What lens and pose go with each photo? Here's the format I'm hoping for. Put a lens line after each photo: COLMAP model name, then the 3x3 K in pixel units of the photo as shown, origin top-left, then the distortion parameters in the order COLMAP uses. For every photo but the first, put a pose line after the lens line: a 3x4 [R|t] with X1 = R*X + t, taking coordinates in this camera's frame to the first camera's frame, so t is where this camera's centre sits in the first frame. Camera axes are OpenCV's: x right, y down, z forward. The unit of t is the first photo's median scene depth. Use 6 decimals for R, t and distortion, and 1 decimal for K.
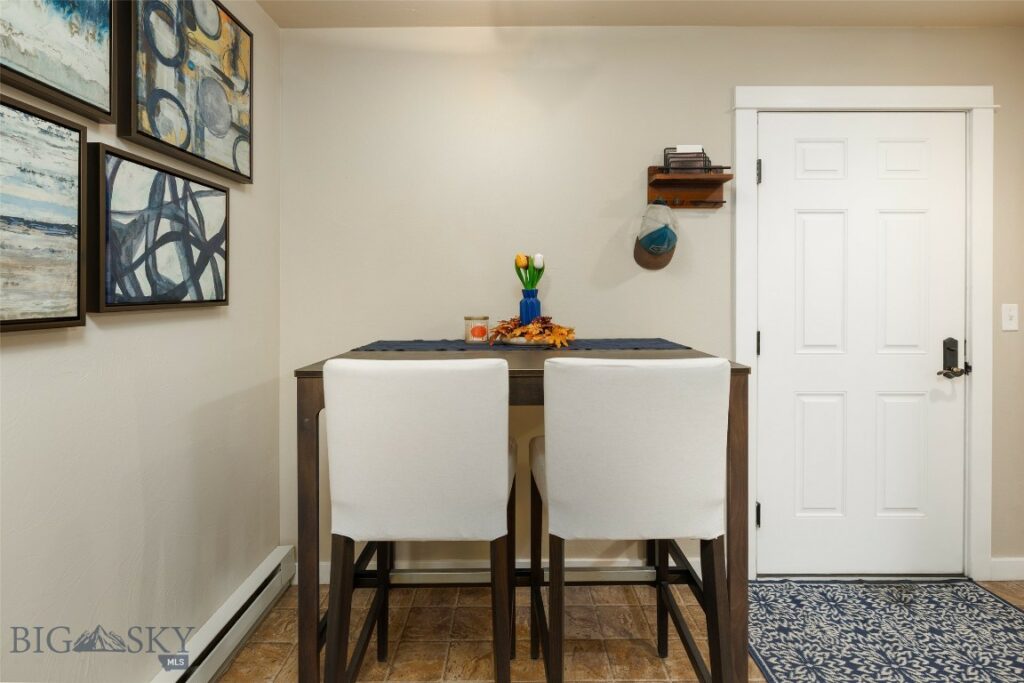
lens RADIAL K [[470.5, 0, 512.7], [0, 470.5, 302.1], [0, 0, 1]] dist [-0.000621, 0.000193]
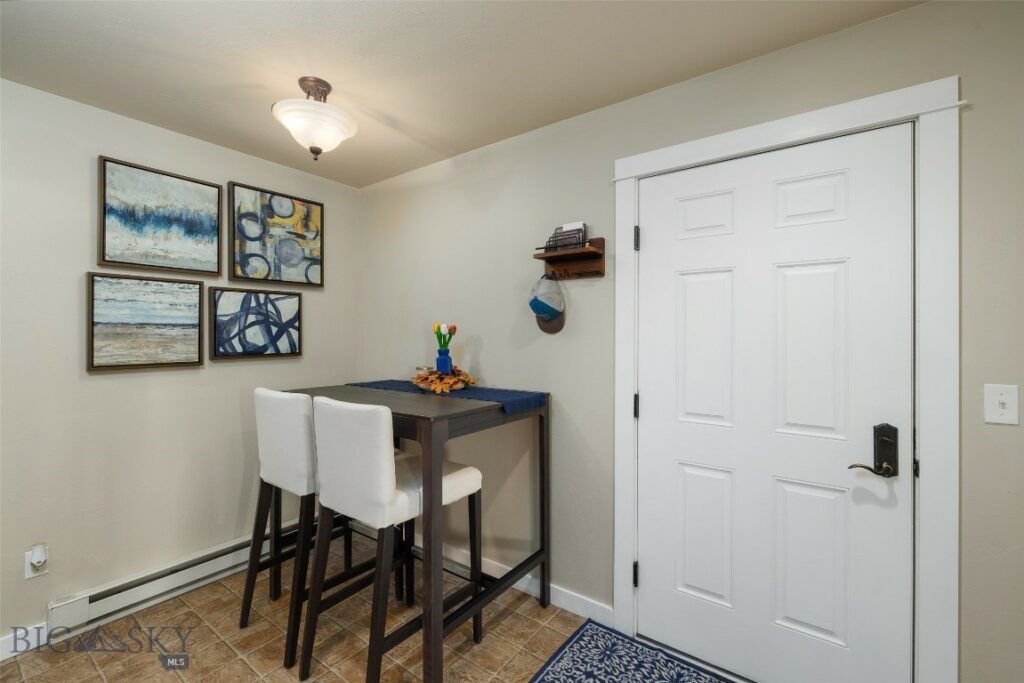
lens RADIAL K [[436.9, 0, 512.0], [0, 436.9, 341.5], [0, 0, 1]] dist [0.000526, -0.000048]
pose [[0.807374, 0.011241, -0.589933, 1.199960], [-0.014633, 0.999892, -0.000974, -0.065672], [0.589858, 0.009419, 0.807452, 0.103921]]
